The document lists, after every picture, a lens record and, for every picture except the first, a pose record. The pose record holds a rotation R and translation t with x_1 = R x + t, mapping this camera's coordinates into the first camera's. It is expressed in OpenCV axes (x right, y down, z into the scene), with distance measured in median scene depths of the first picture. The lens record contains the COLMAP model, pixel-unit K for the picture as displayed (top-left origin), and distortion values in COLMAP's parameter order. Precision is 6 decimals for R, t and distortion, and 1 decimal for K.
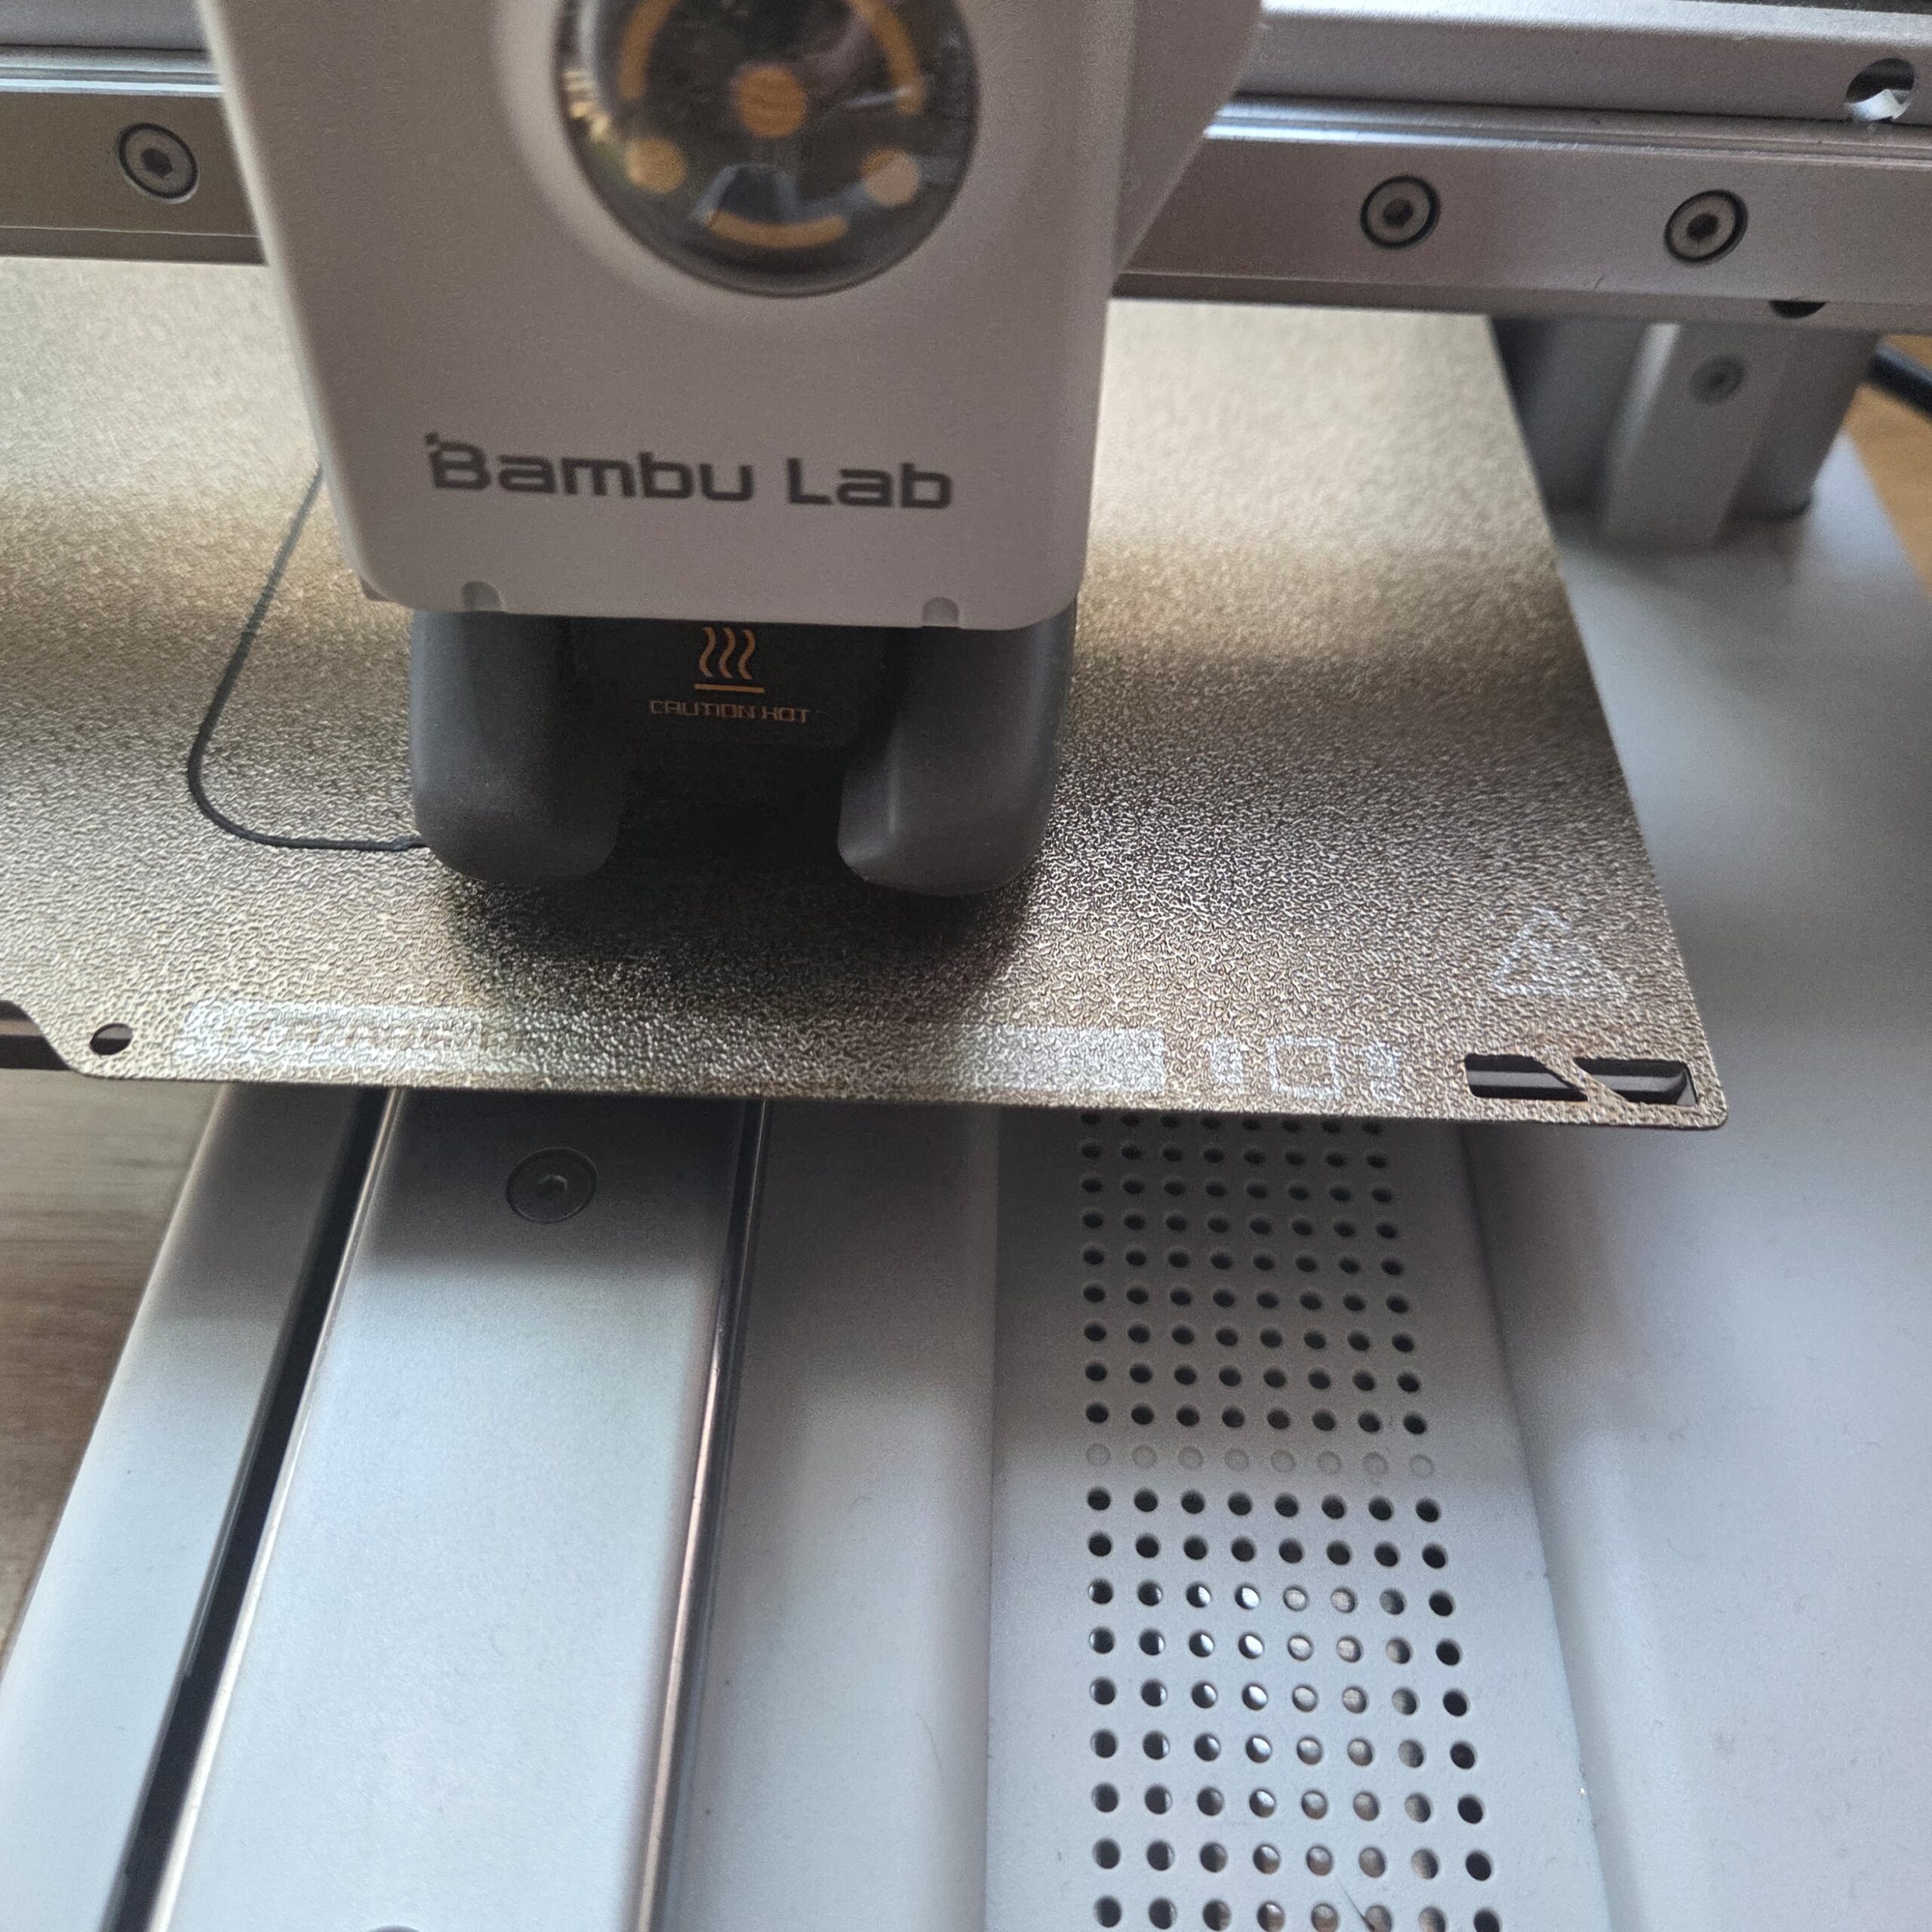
lens RADIAL K [[1820.5, 0, 985.1], [0, 1820.5, 970.4], [0, 0, 1]] dist [0.006163, 0.000000]
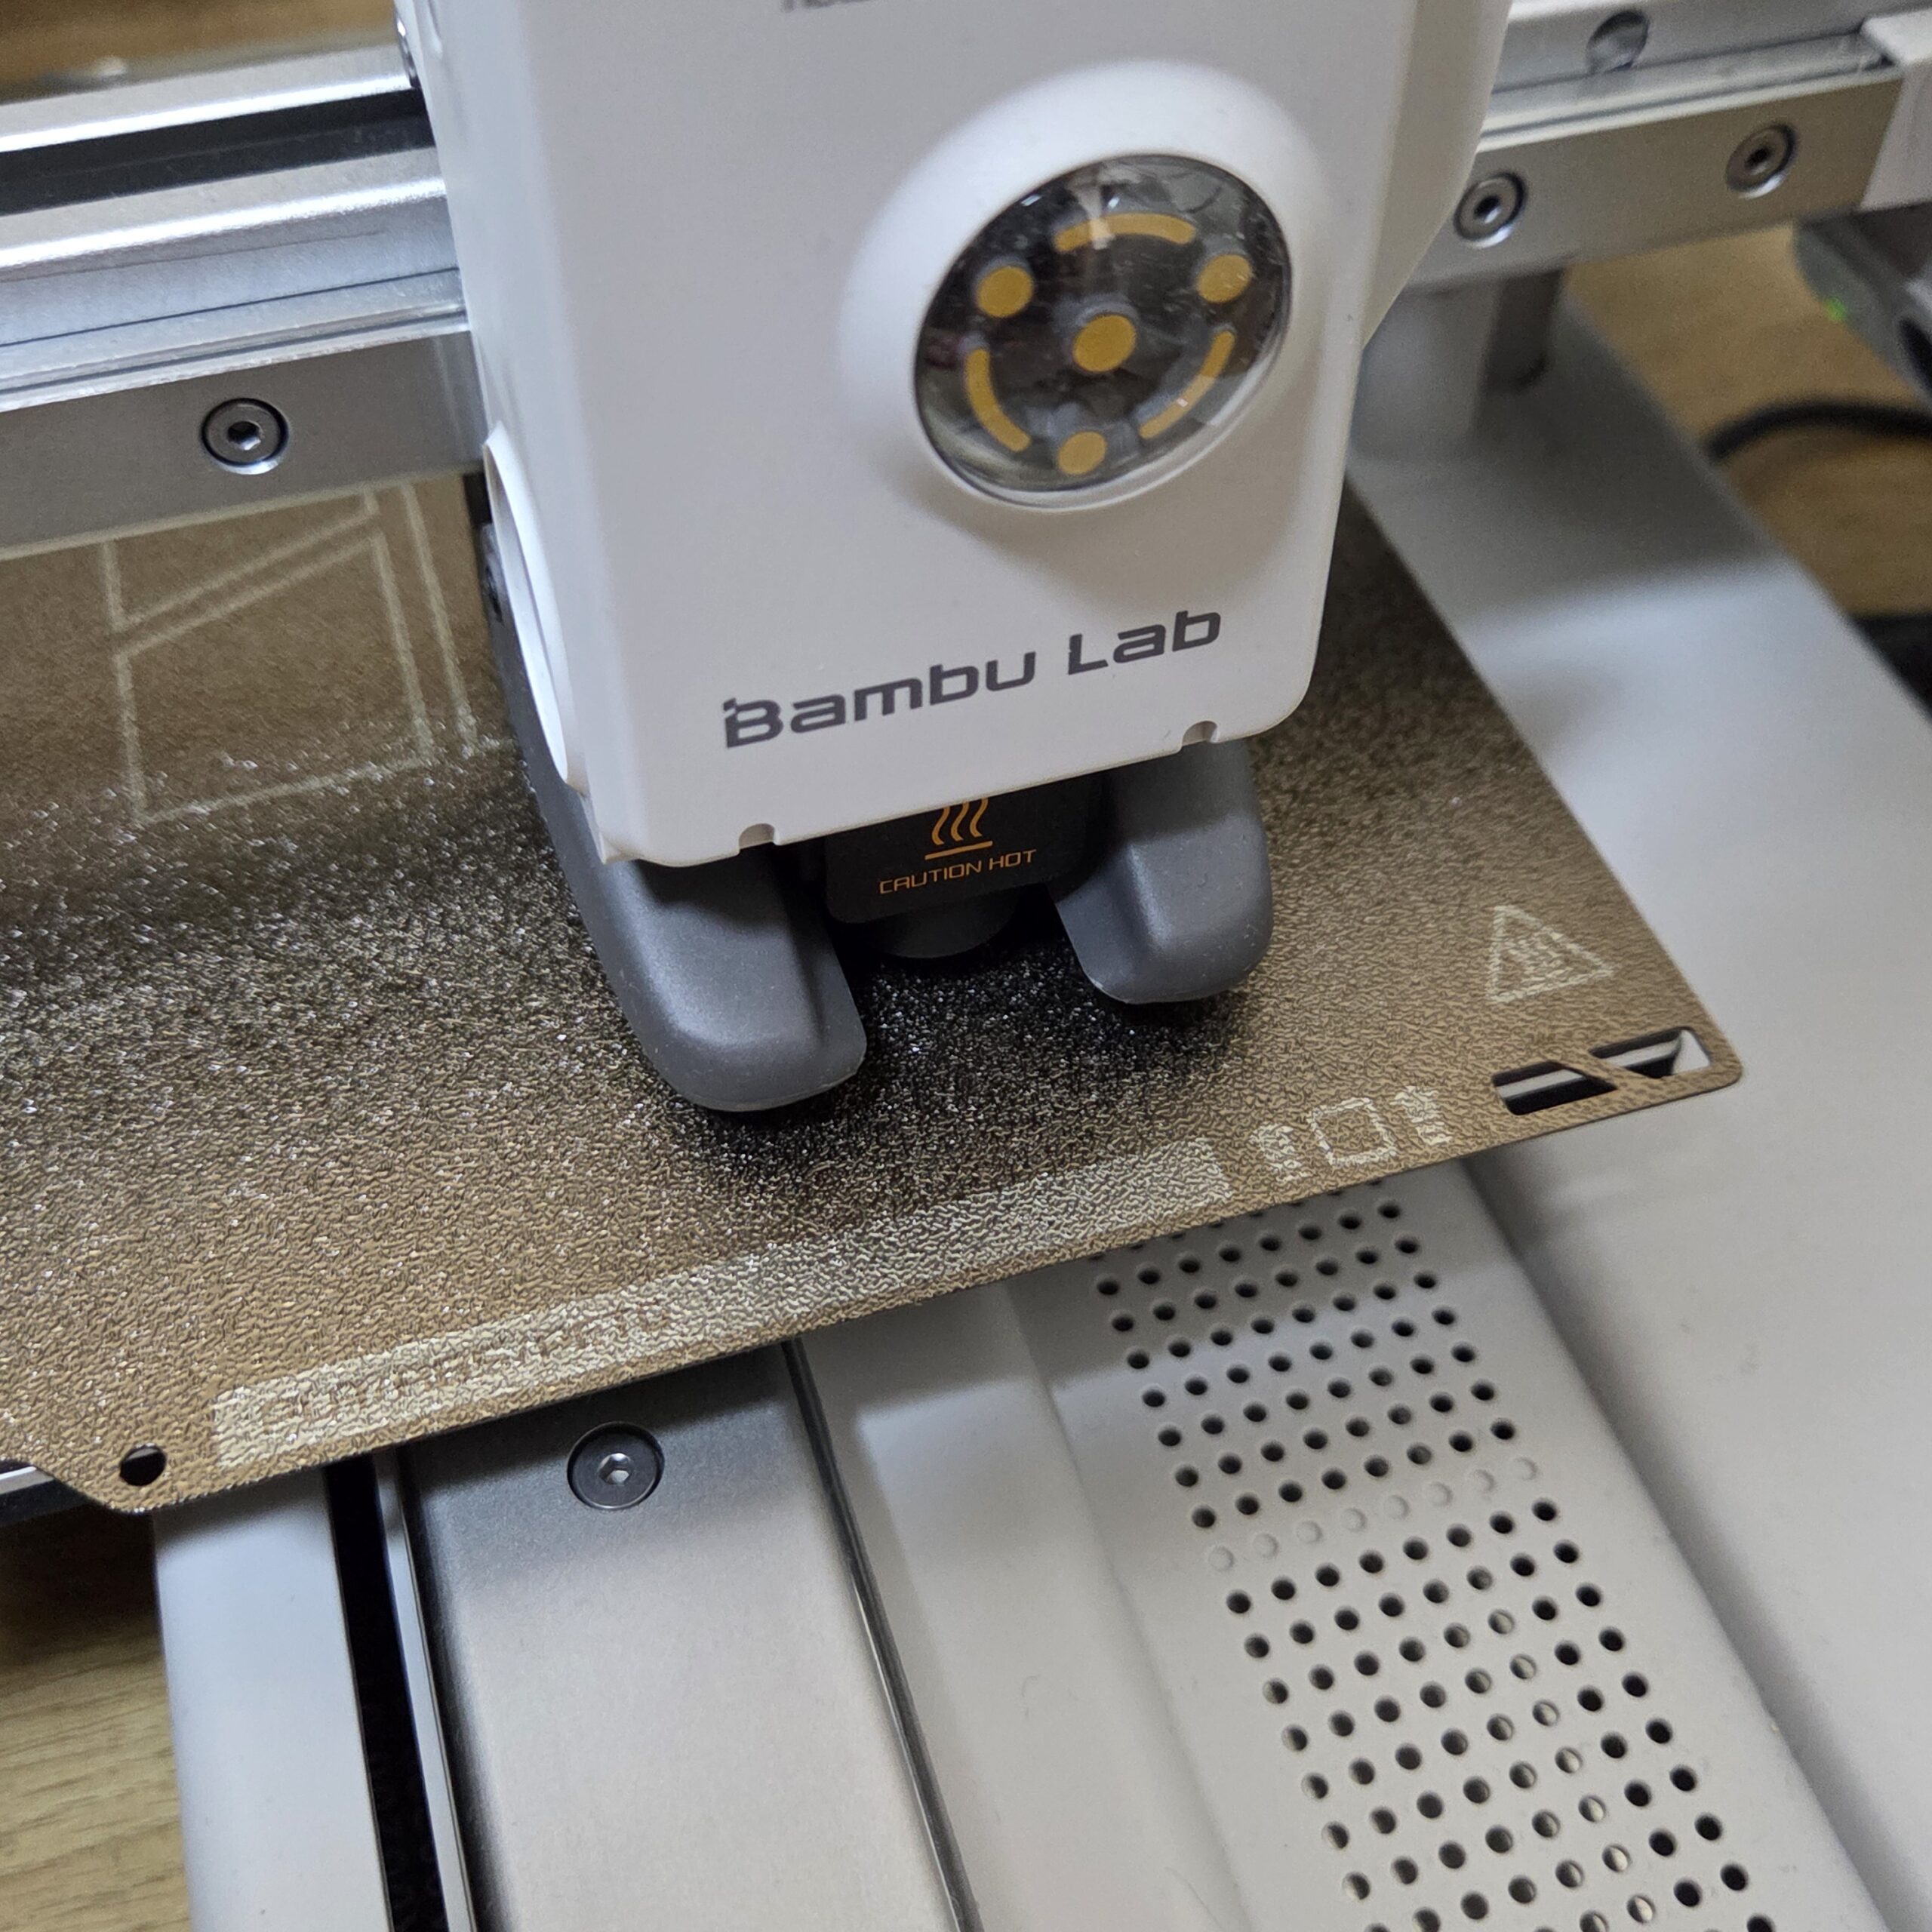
lens RADIAL K [[2338.2, 0, 957.1], [0, 2338.2, 963.0], [0, 0, 1]] dist [0.065068, 0.000000]
pose [[0.947474, -0.265030, 0.179029, -0.442675], [0.260943, 0.964236, 0.046441, -0.180774], [-0.184935, 0.002715, 0.982747, -0.259882]]
